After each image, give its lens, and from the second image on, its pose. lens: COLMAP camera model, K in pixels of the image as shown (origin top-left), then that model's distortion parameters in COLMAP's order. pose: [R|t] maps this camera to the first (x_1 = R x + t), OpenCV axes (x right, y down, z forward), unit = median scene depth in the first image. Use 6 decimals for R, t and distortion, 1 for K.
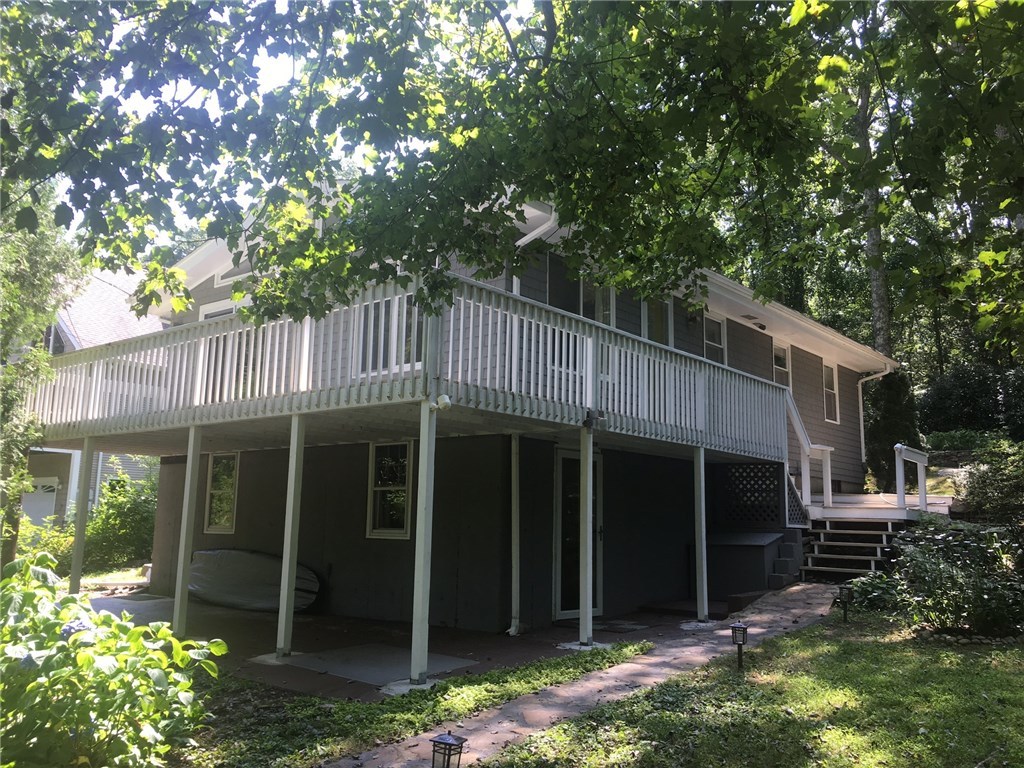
lens RADIAL K [[917.2, 0, 512.0], [0, 917.2, 384.0], [0, 0, 1]] dist [0.023539, 0.002743]
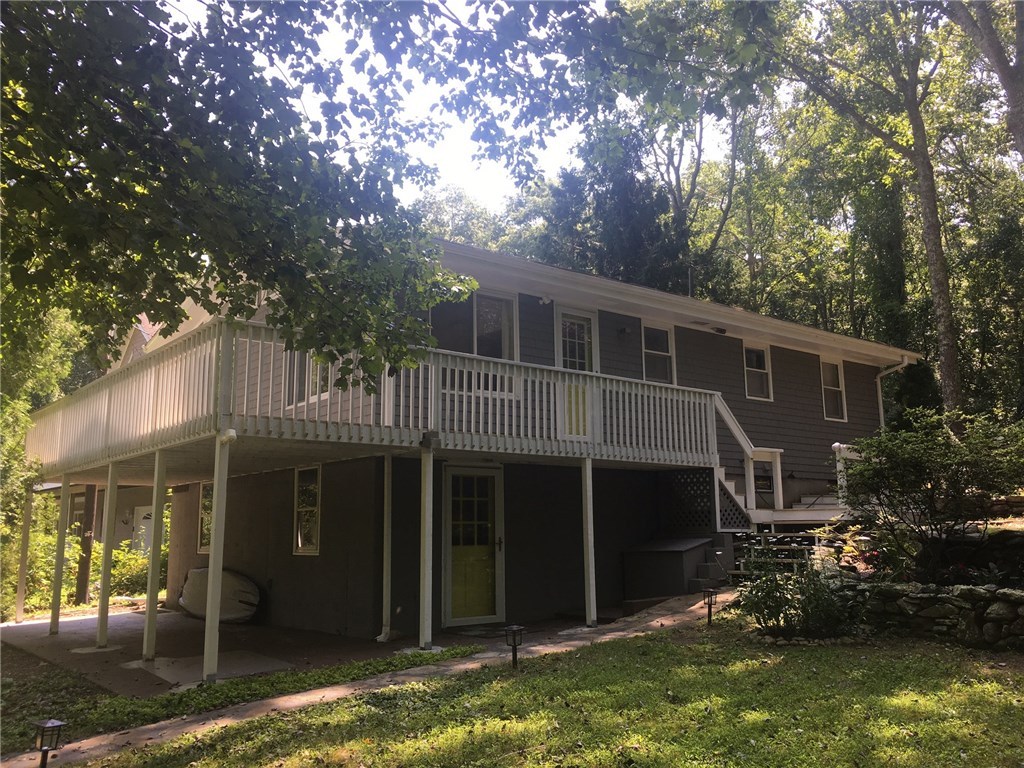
lens RADIAL K [[917.2, 0, 512.0], [0, 917.2, 384.0], [0, 0, 1]] dist [0.023539, 0.002743]
pose [[0.978150, -0.063439, -0.197984, 0.327630], [0.061297, 0.997976, -0.016937, -0.002081], [0.198658, 0.004431, 0.980059, -0.030115]]
